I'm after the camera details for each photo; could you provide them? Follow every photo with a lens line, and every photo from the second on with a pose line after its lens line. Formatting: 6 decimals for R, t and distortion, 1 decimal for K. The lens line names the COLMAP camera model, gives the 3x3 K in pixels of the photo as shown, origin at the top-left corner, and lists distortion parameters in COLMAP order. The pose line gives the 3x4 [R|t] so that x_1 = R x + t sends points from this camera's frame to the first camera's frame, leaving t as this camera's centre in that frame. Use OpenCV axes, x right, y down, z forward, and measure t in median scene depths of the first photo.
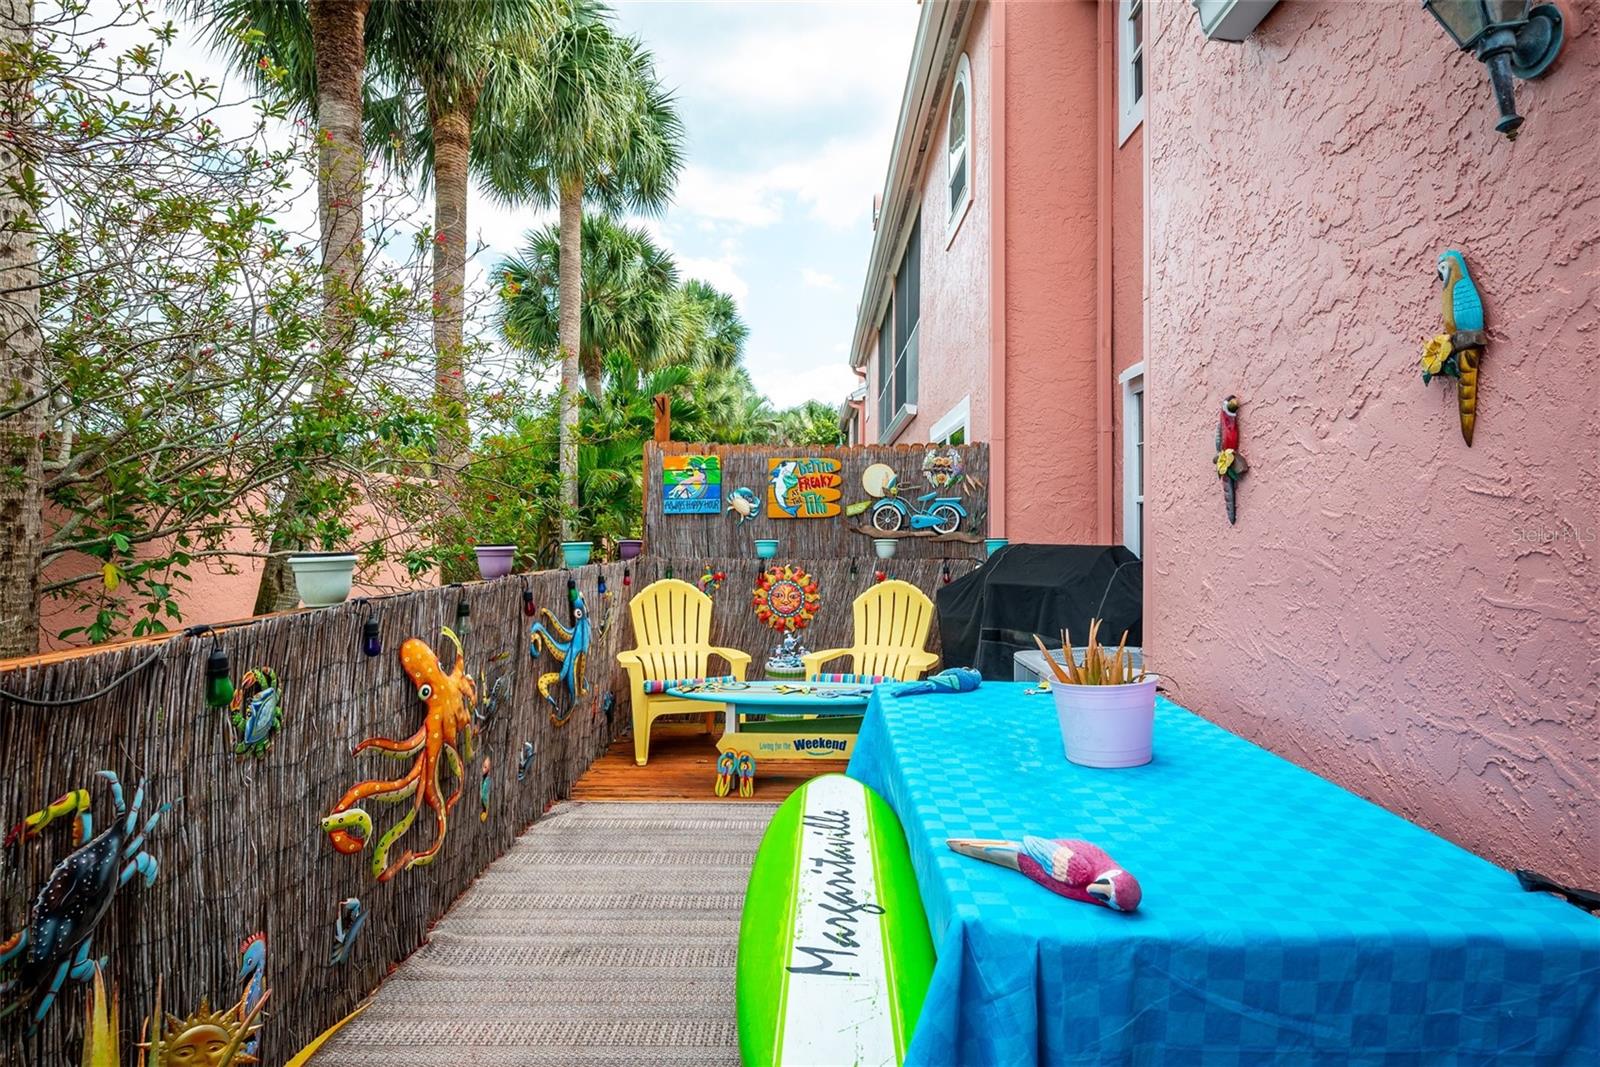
lens RADIAL K [[864.7, 0, 812.4], [0, 864.7, 497.7], [0, 0, 1]] dist [-0.015181, 0.001207]
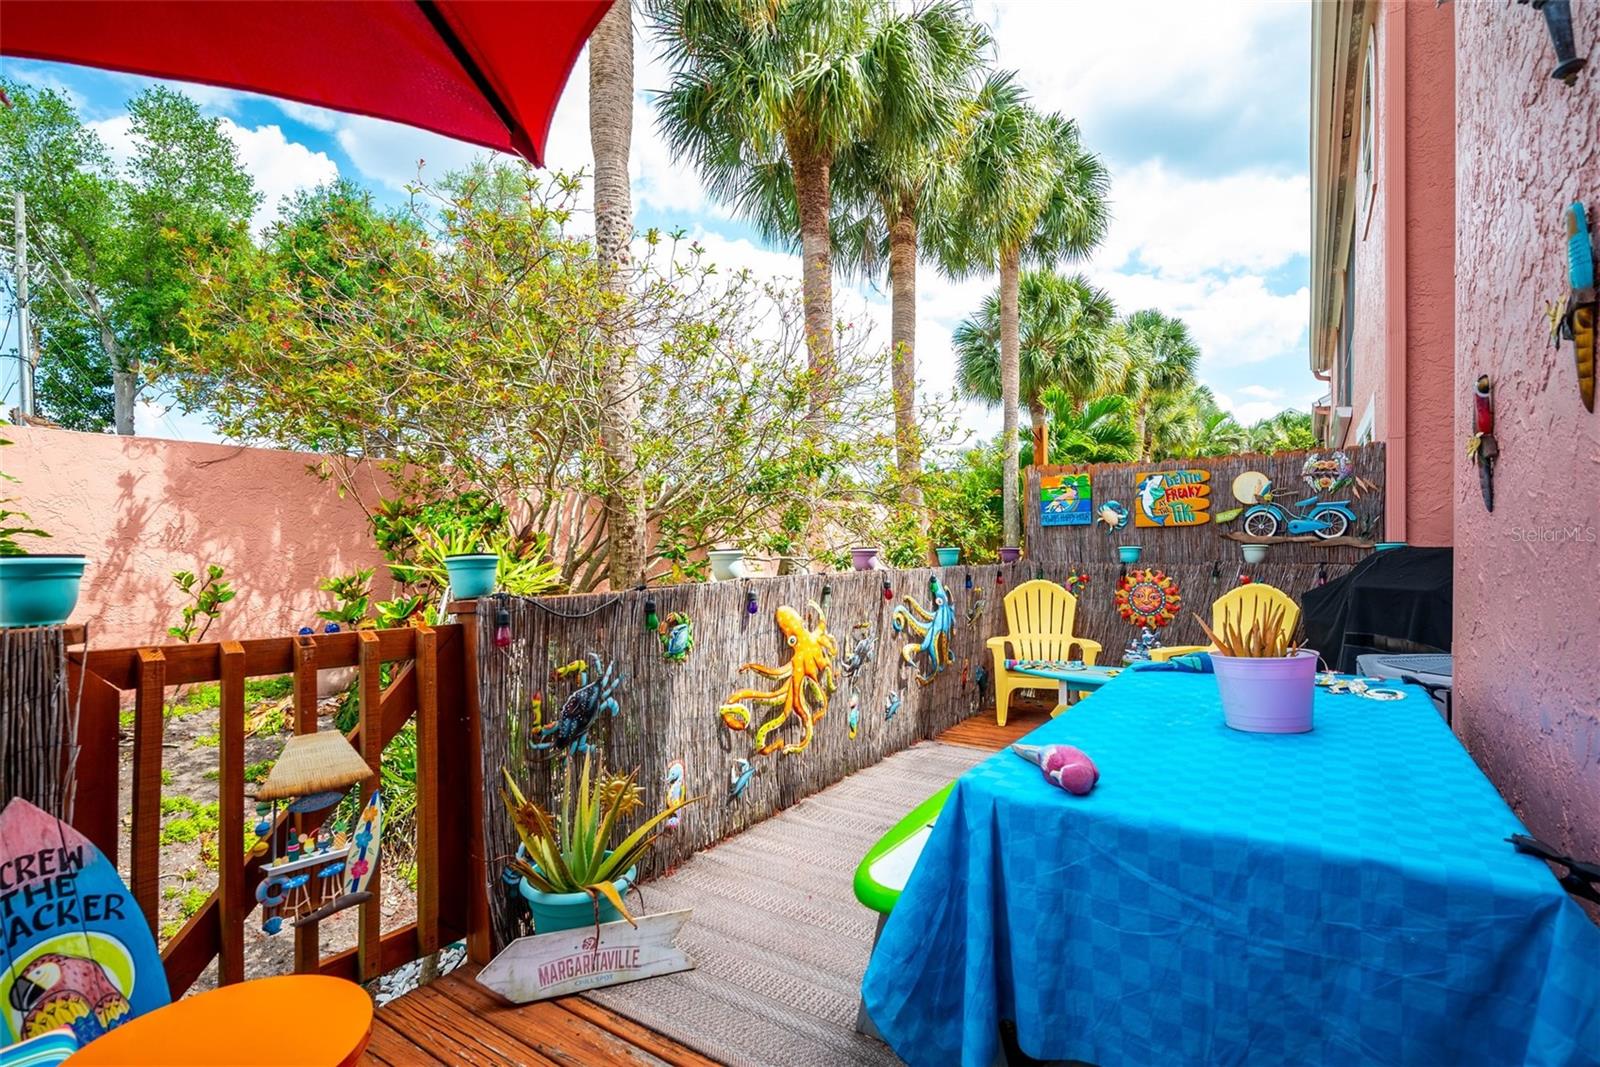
lens RADIAL K [[747.2, 0, 799.9], [0, 747.2, 542.7], [0, 0, 1]] dist [-0.006339, -0.002100]
pose [[0.827202, -0.014077, -0.561728, 0.318562], [0.031395, 0.999282, 0.021190, 0.023161], [0.561026, -0.035164, 0.827051, -0.092161]]
